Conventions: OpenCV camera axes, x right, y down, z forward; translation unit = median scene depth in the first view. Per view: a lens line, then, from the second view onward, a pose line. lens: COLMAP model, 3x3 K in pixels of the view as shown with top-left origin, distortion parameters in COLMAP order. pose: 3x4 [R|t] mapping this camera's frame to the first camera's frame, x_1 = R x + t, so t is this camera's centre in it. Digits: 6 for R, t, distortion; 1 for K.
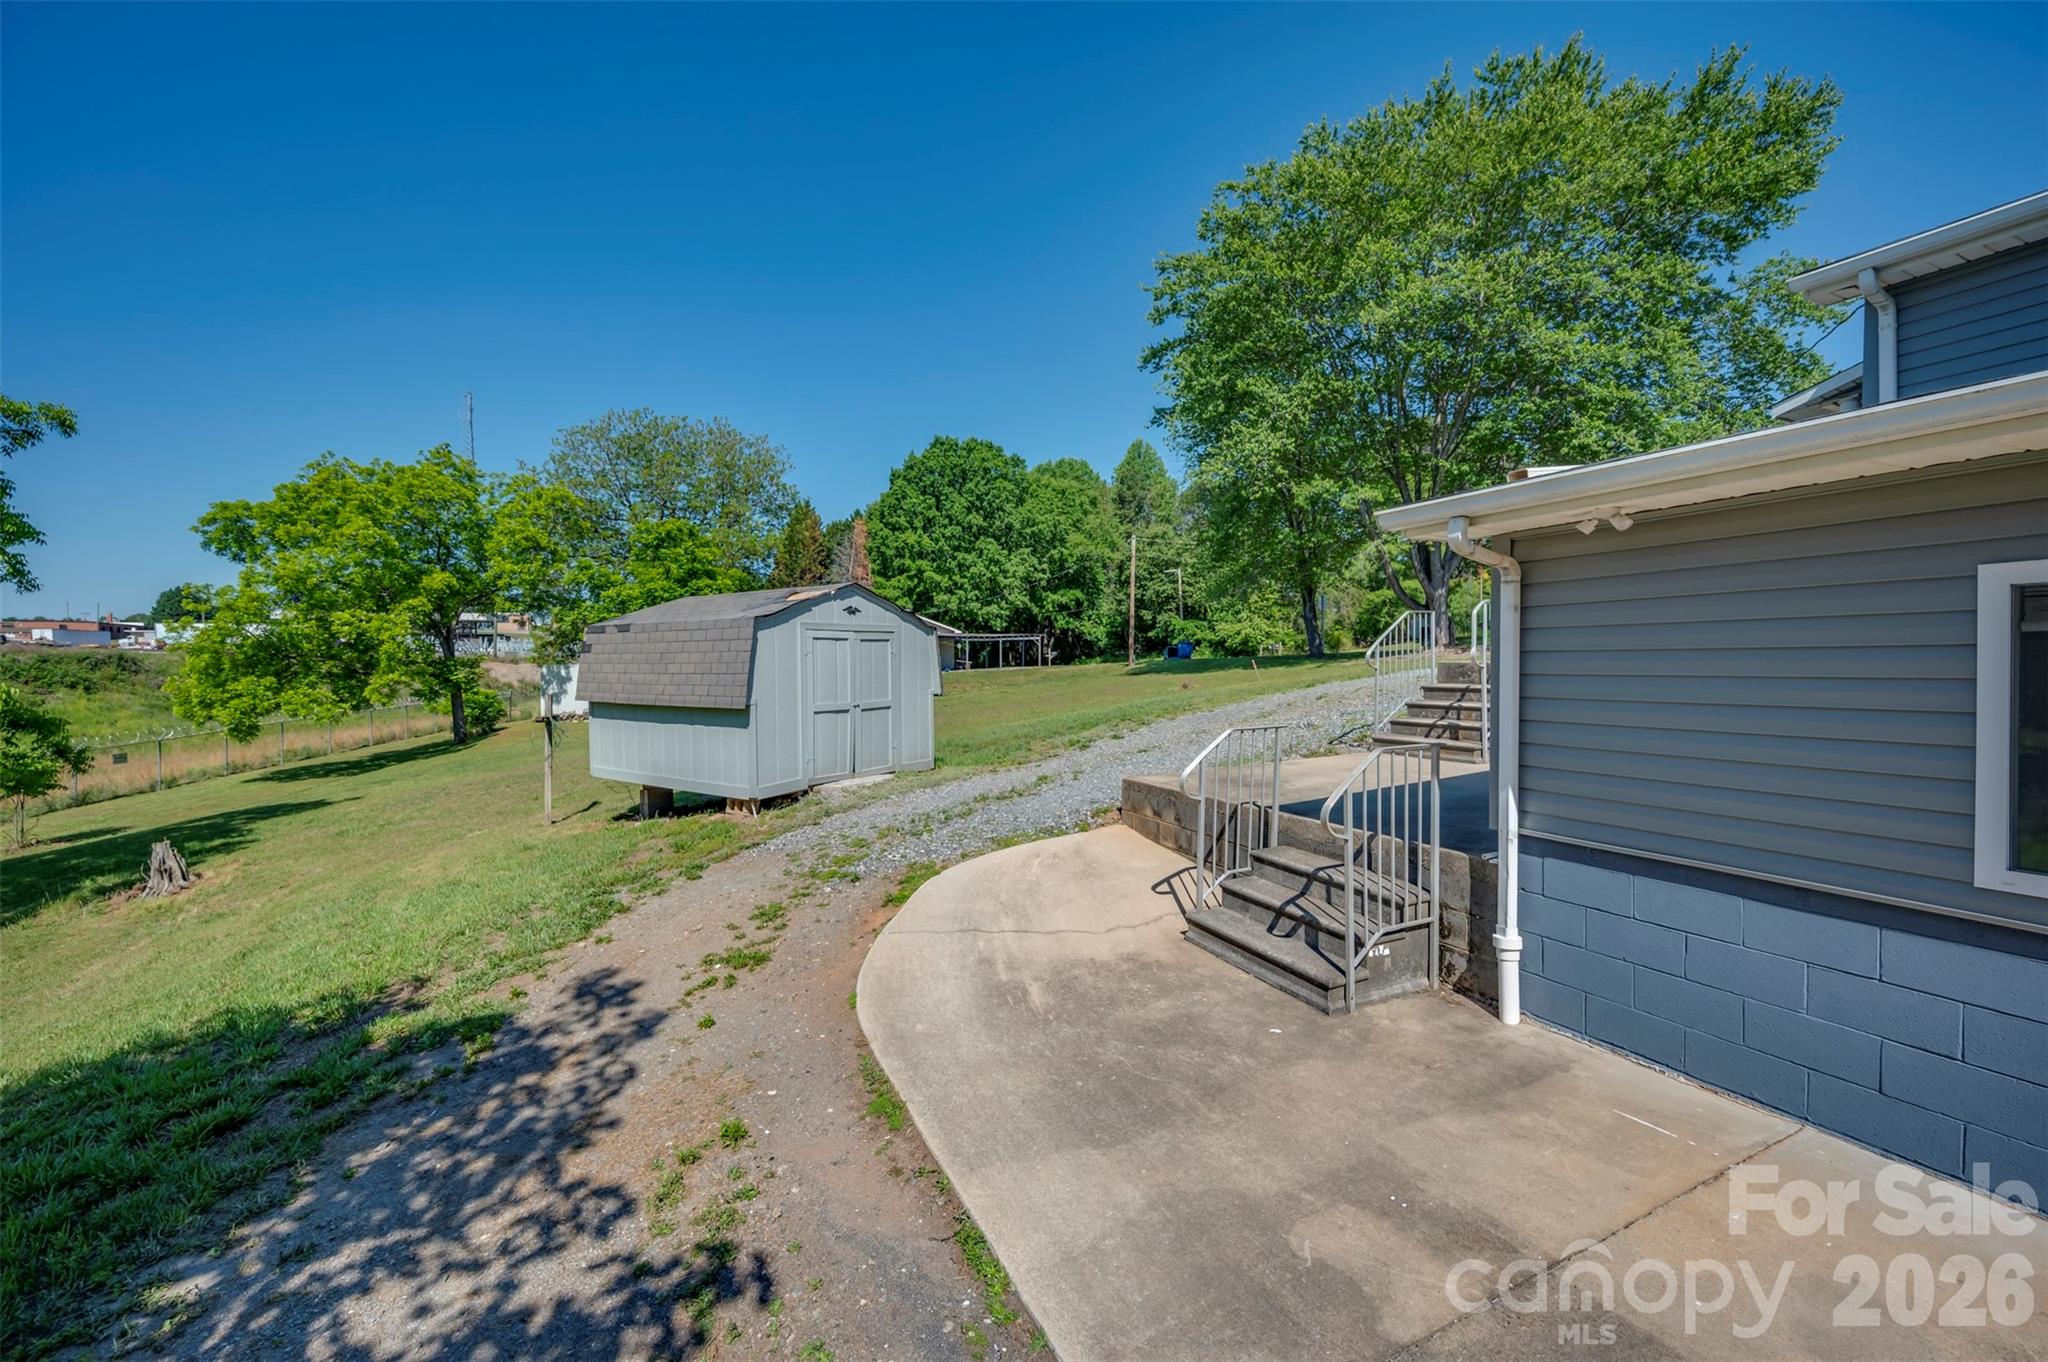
lens RADIAL K [[797.1, 0, 1027.2], [0, 797.1, 678.5], [0, 0, 1]] dist [0.001006, 0.000049]
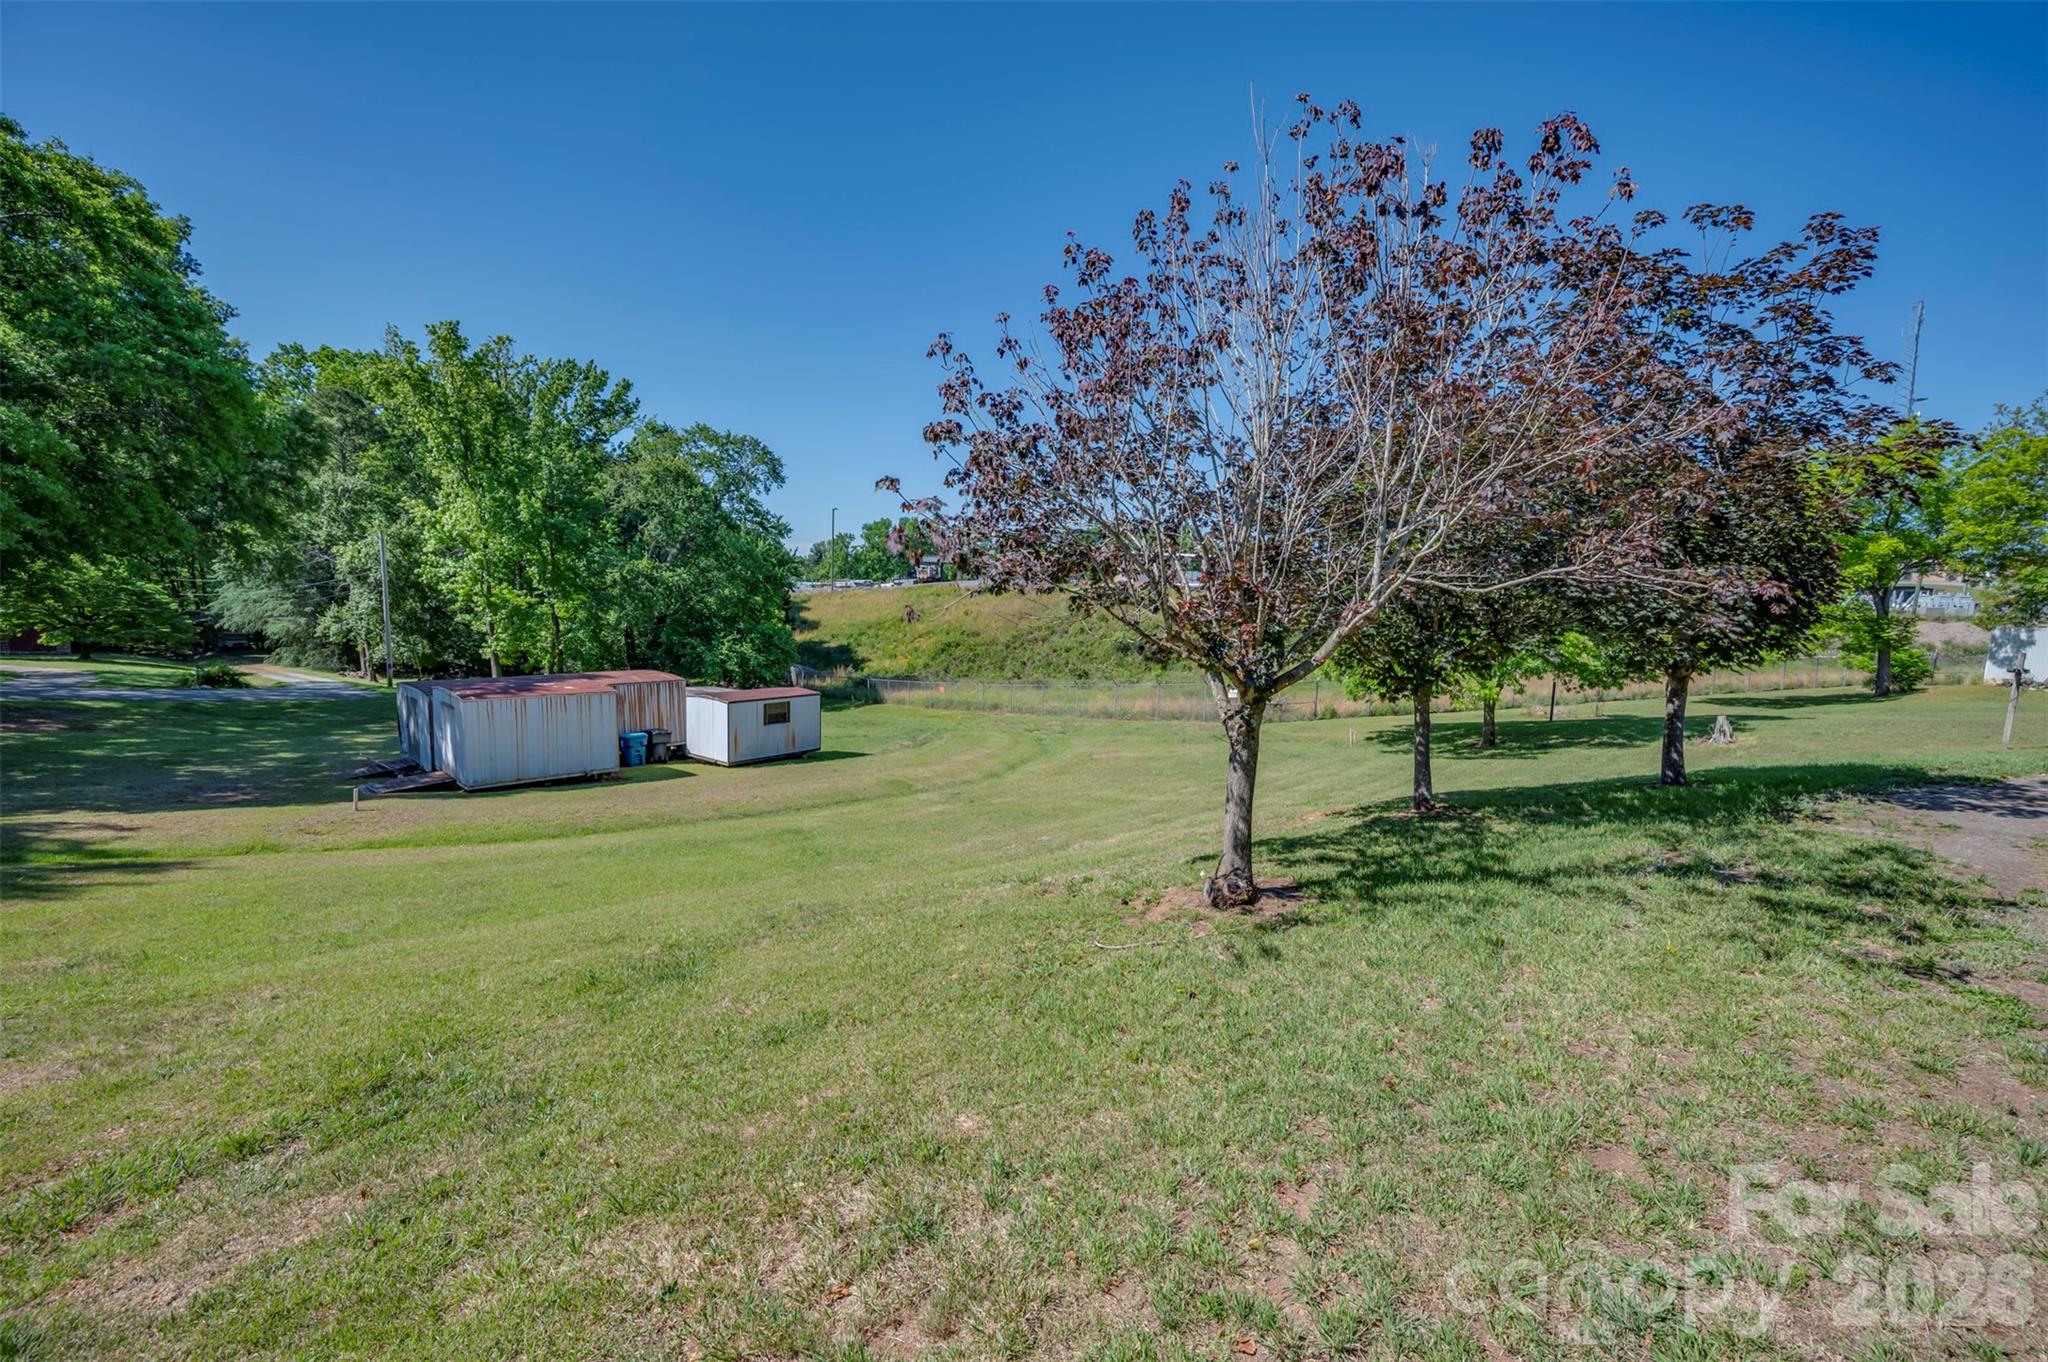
lens RADIAL K [[842.2, 0, 970.3], [0, 842.2, 686.3], [0, 0, 1]] dist [0.000007, 0.000246]
pose [[0.157006, 0.115262, -0.980848, 0.211089], [-0.047676, 0.992893, 0.109046, 0.002588], [0.986446, 0.029642, 0.161385, -0.396689]]
